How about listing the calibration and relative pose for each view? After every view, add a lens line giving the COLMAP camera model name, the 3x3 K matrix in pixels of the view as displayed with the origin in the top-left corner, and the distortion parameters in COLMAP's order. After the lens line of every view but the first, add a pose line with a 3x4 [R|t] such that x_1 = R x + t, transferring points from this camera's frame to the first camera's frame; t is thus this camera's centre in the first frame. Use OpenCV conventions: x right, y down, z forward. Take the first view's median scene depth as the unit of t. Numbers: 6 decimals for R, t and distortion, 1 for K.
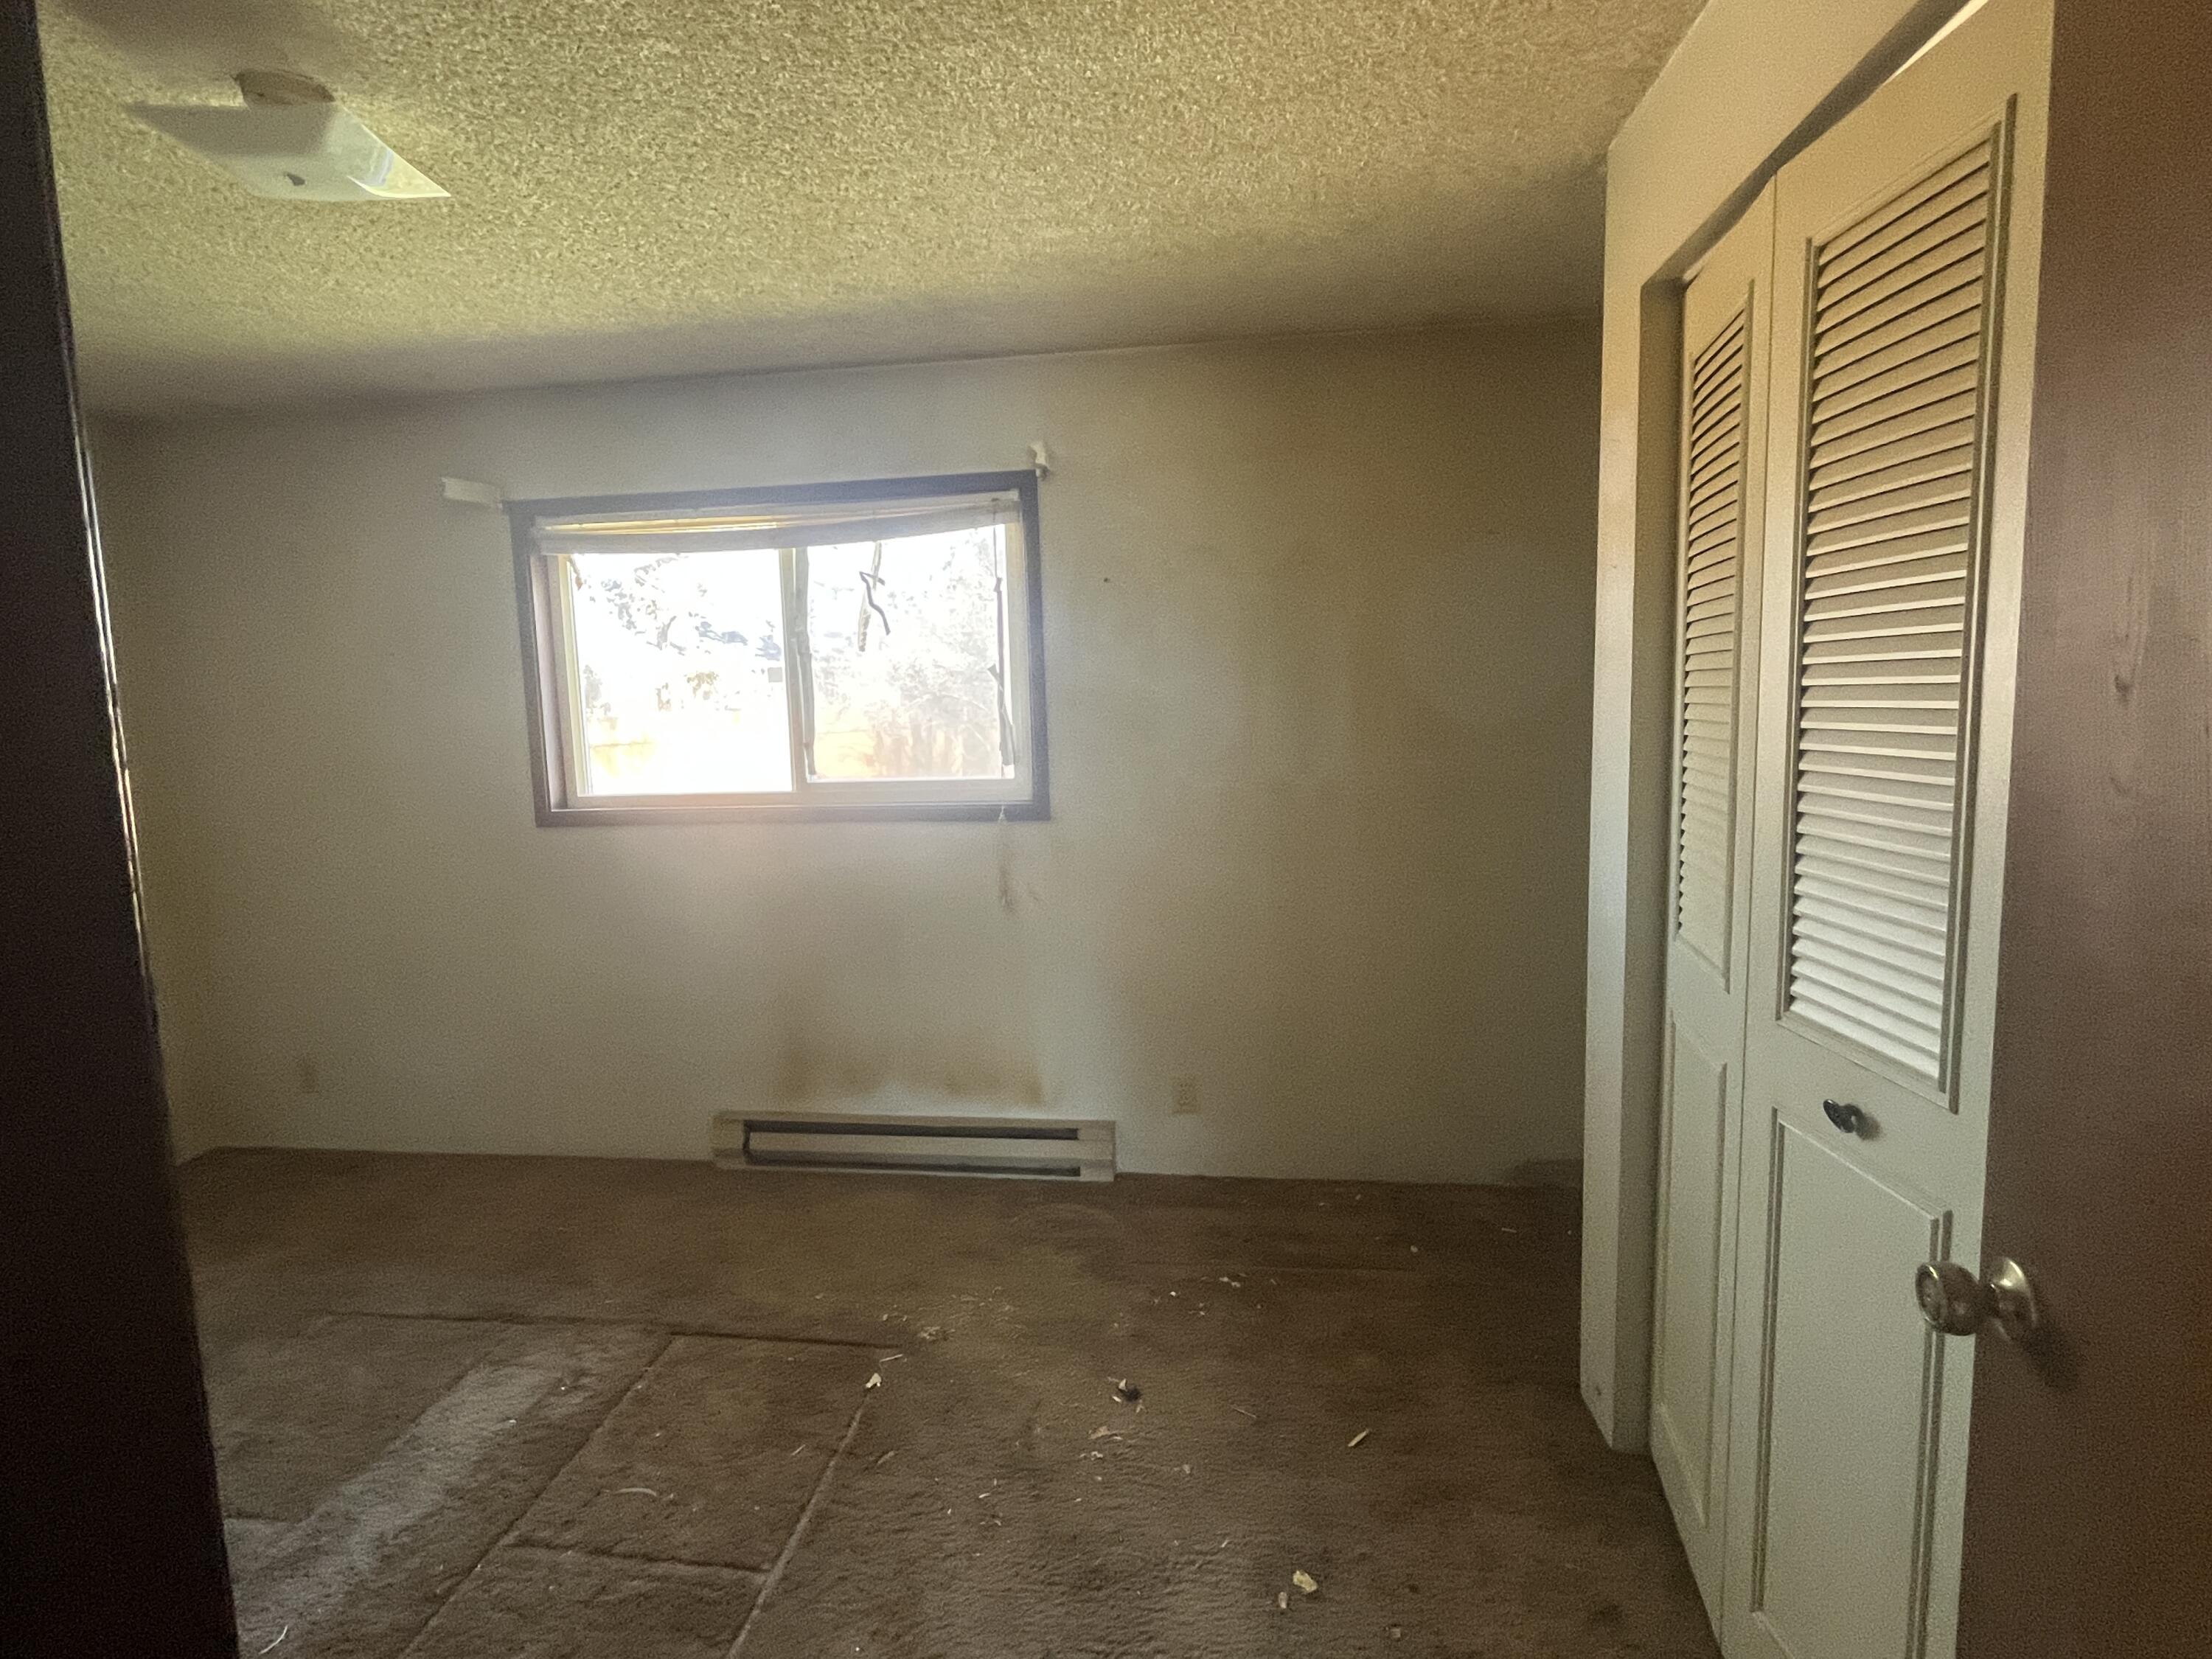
lens RADIAL K [[1117.2, 0, 1091.4], [0, 1117.2, 825.9], [0, 0, 1]] dist [-0.002437, -0.001500]
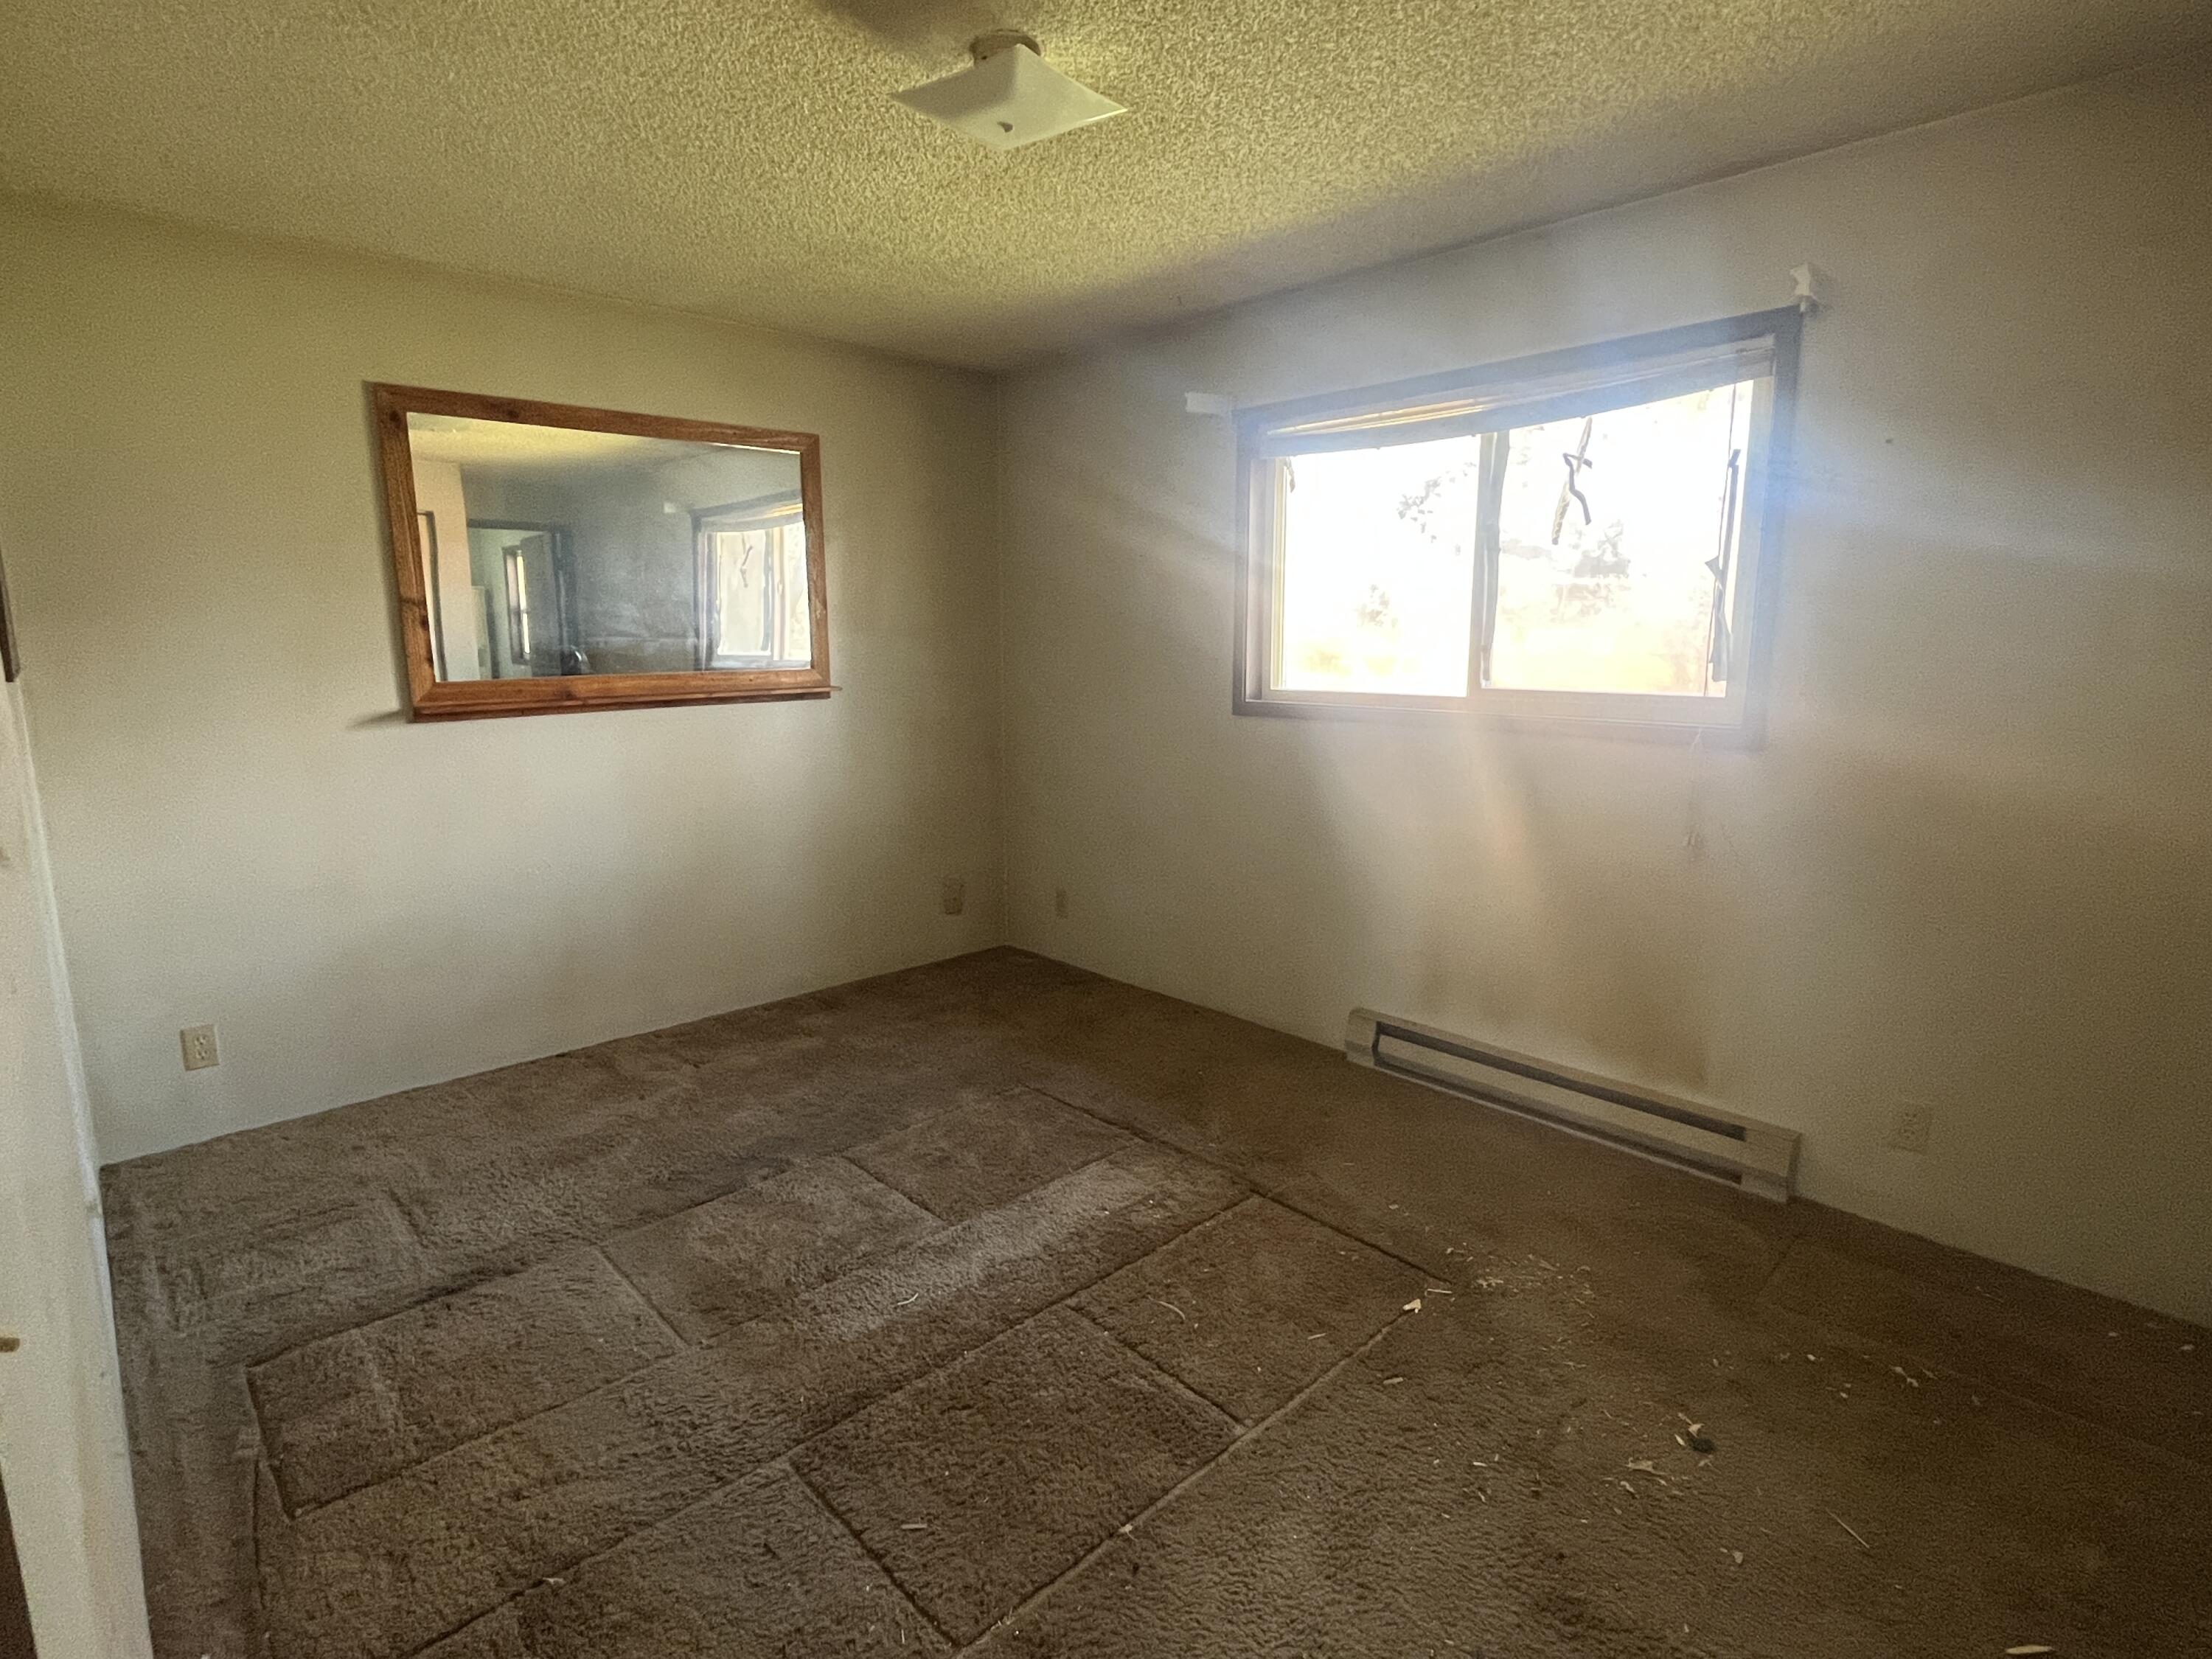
lens RADIAL K [[1117.2, 0, 1091.4], [0, 1117.2, 825.9], [0, 0, 1]] dist [-0.002437, -0.001500]
pose [[0.774765, 0.135849, -0.617483, 0.117958], [-0.092279, 0.990482, 0.102127, 0.014017], [0.625479, -0.022144, 0.779927, 0.078310]]
